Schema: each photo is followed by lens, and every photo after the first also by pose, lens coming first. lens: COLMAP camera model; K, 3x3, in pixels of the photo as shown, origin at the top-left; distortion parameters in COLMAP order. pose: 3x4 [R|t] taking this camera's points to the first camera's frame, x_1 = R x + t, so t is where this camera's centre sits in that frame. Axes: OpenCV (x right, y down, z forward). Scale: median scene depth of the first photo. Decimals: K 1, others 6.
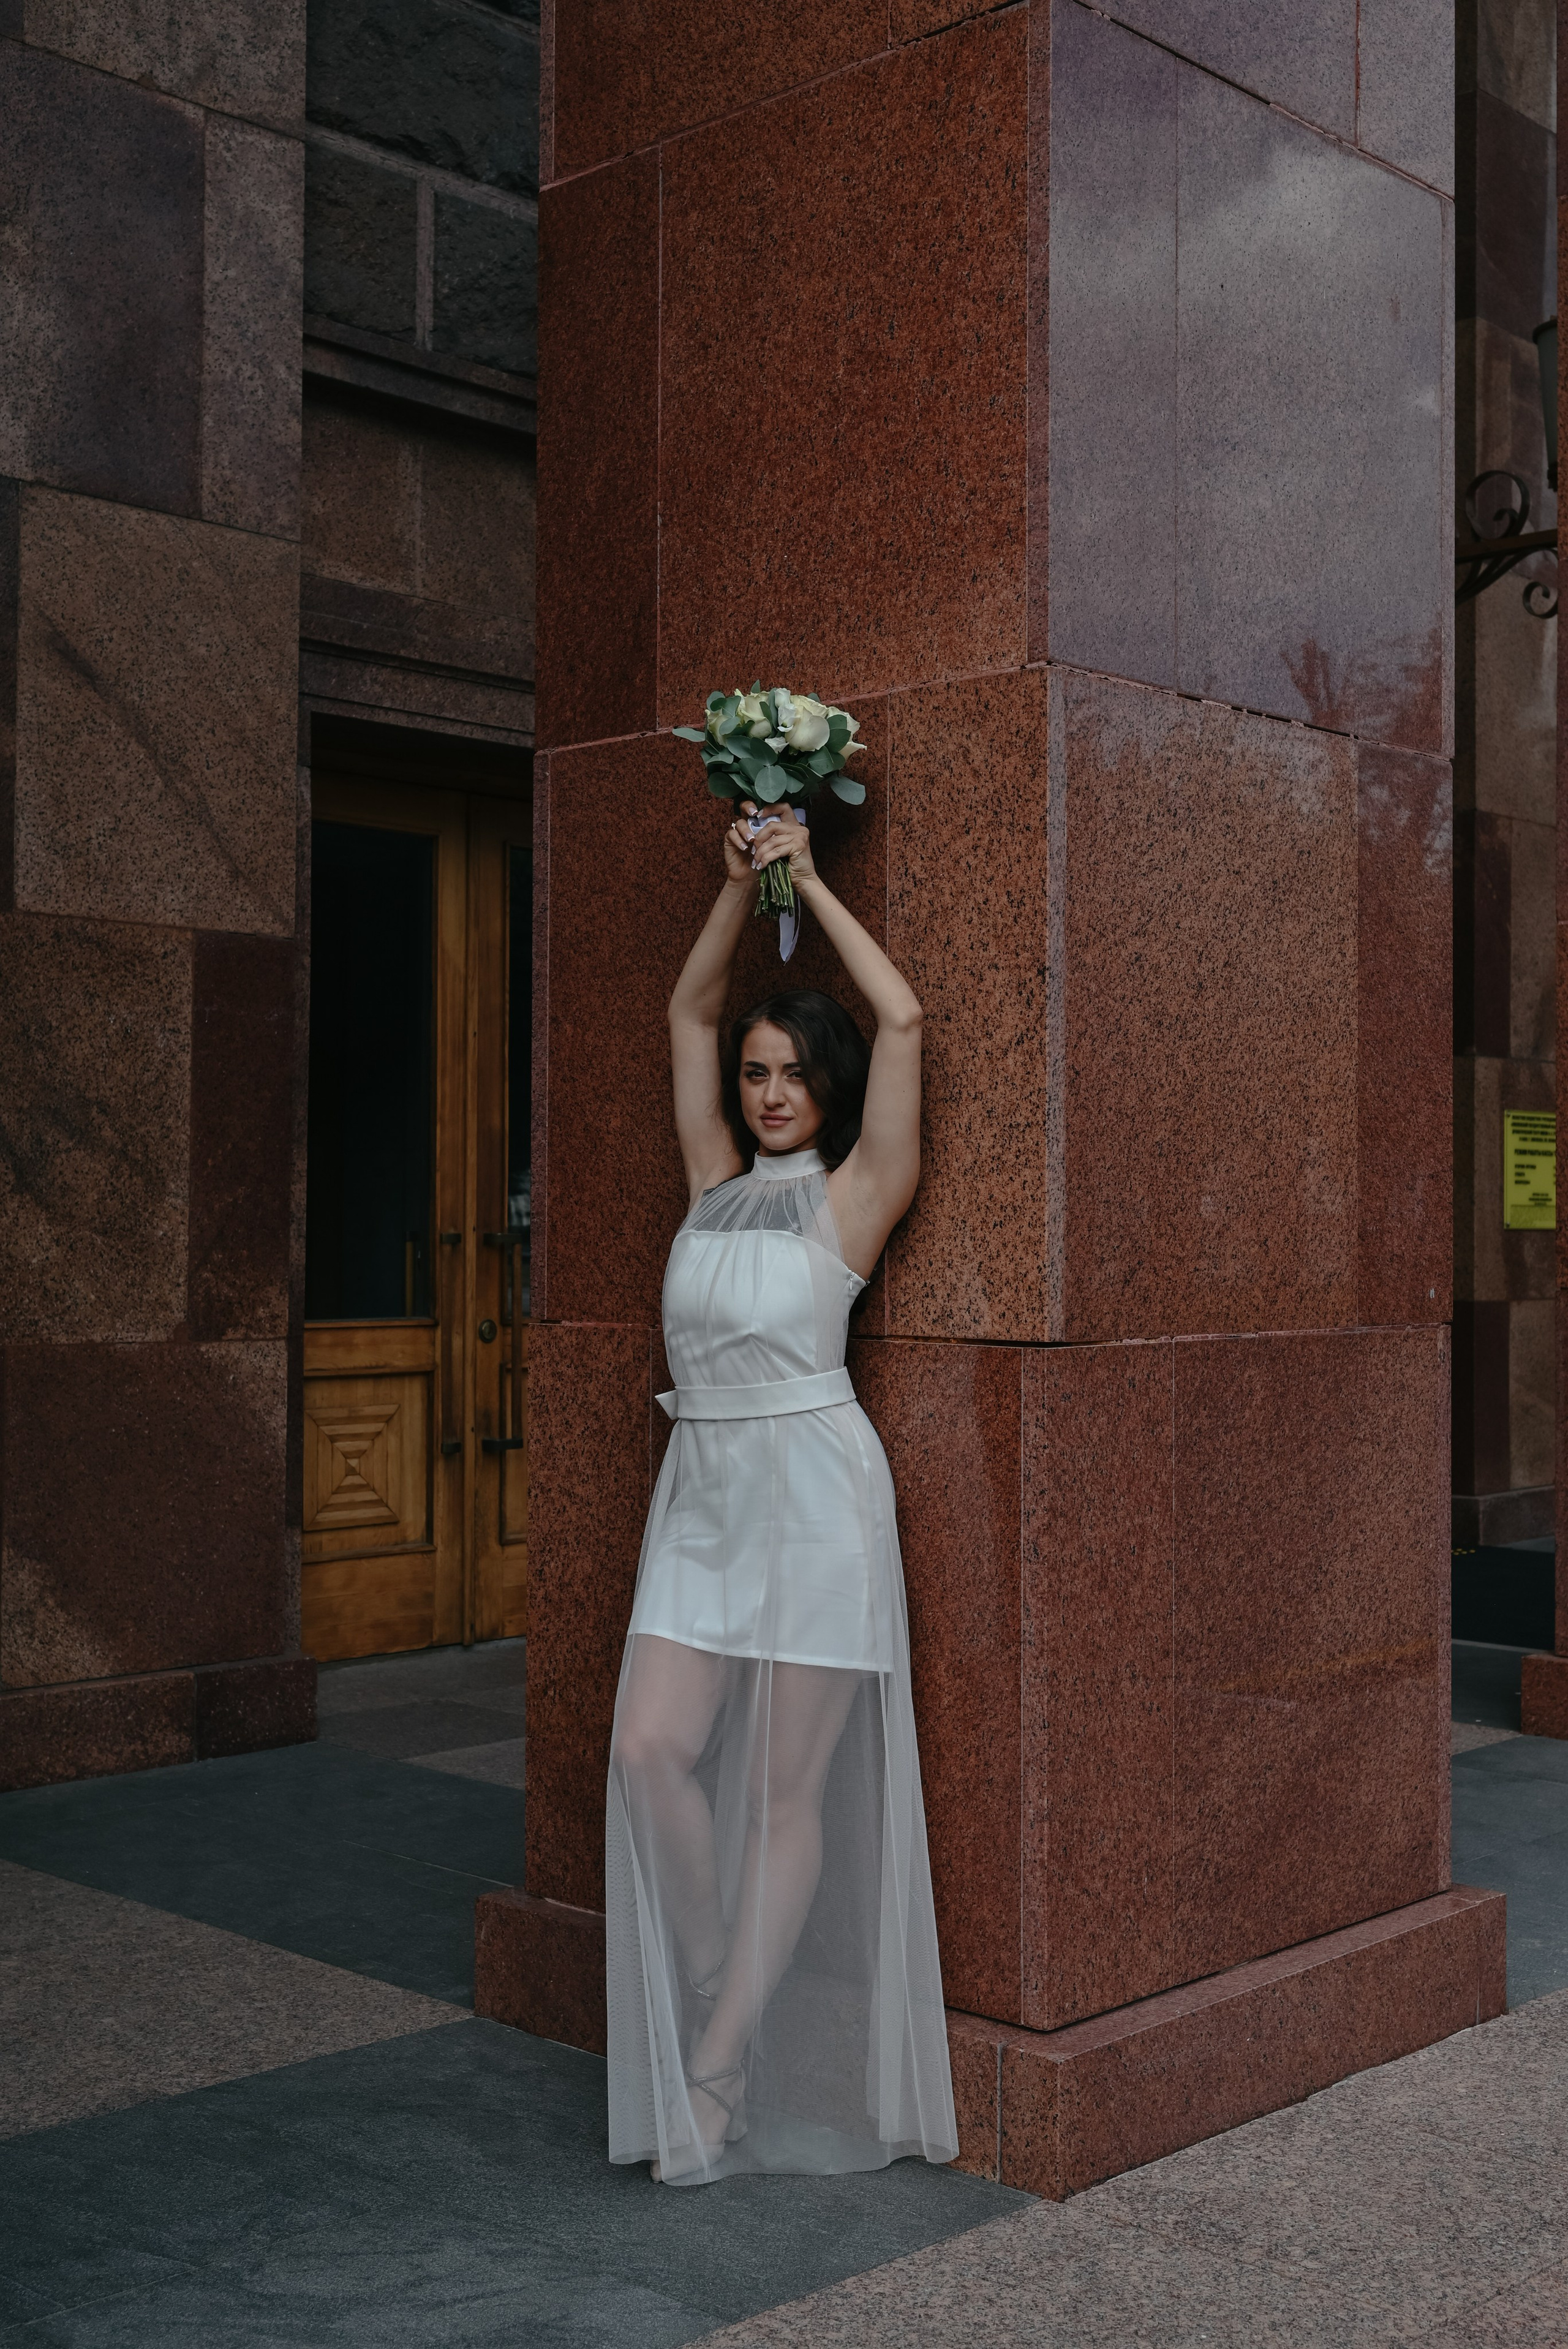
lens RADIAL K [[2731.2, 0, 819.7], [0, 2731.2, 1187.8], [0, 0, 1]] dist [-0.003067, 0.017079]
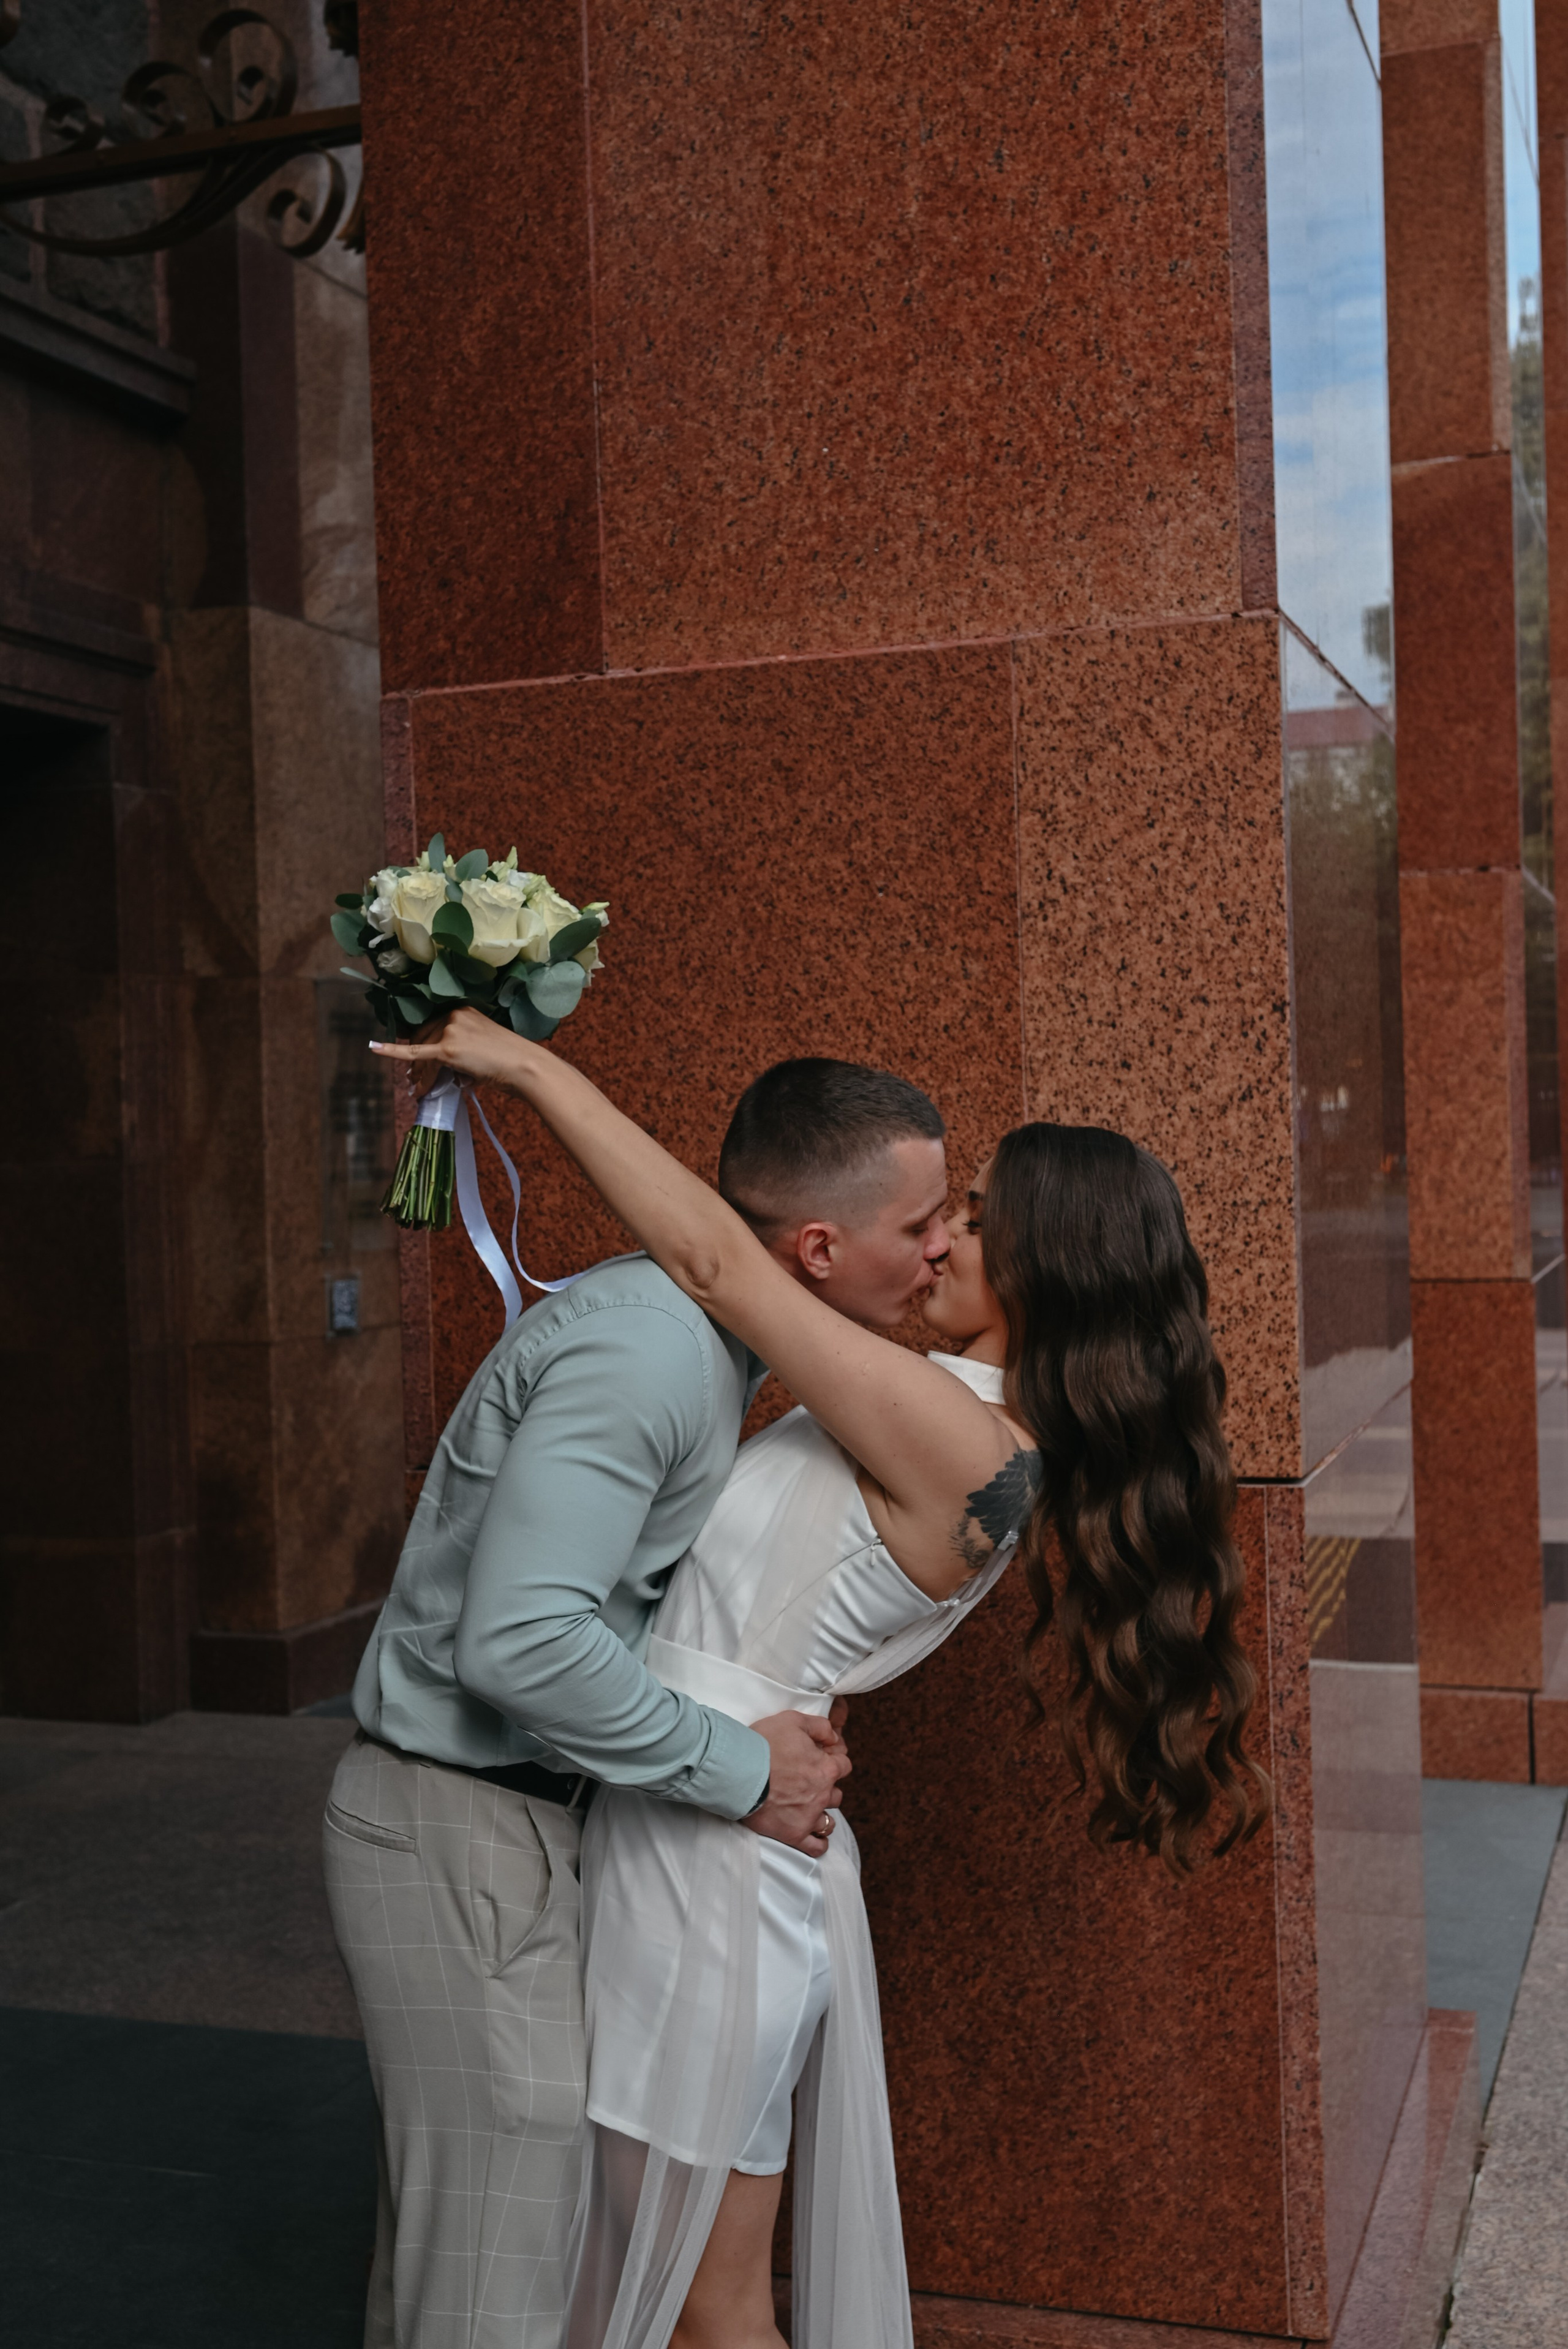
lens RADIAL K [[2723.2, 0, 801.9], [0, 2723.2, 1177.9], [0, 0, 1]] dist [-0.006257, 0.029894]
pose [[0.913084, -0.042777, 0.405521, -0.350245], [0.032014, 0.998933, 0.033289, -0.058563], [-0.406513, -0.017413, 0.913479, 0.329326]]
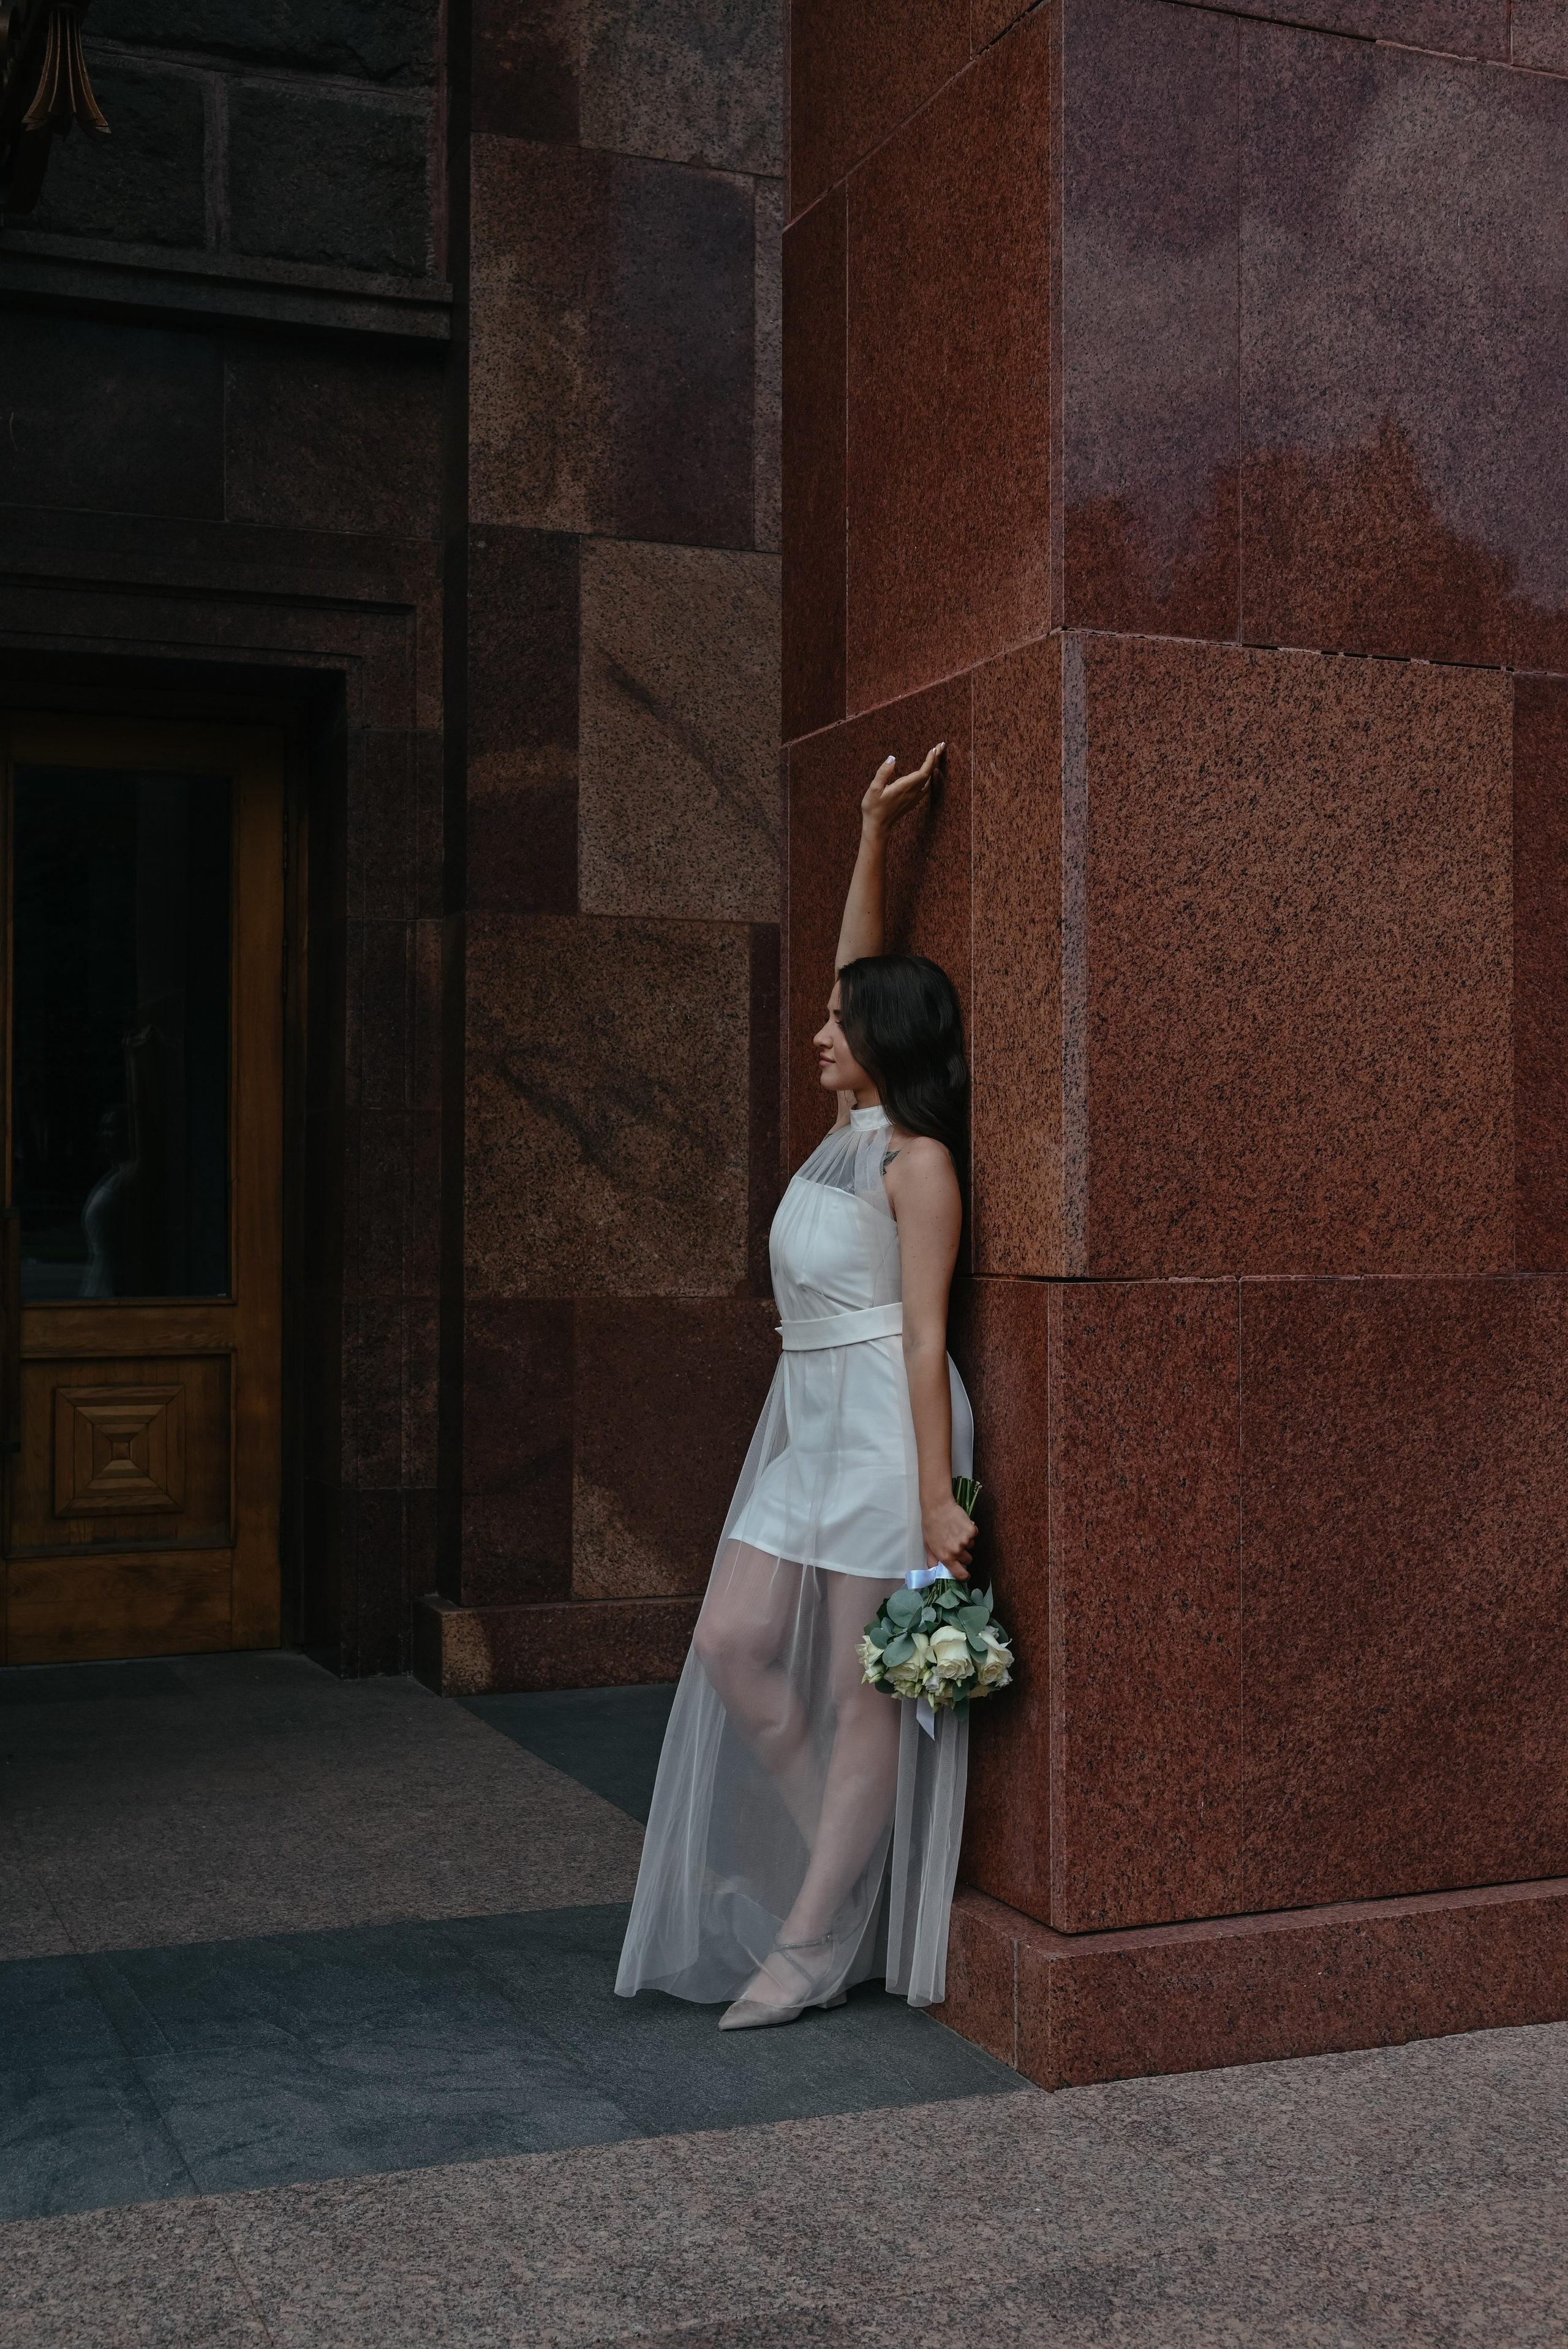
lens RADIAL K [[2736.9, 0, 783.2], [0, 2736.9, 1201.3], [0, 0, 1]] dist [-0.004160, 0.016275]
pose [[0.909373, -0.004964, -0.415952, 0.406513], [0.007652, 0.999959, 0.004794, 0.020734], [0.415911, -0.007543, 0.909374, 0.000567]]
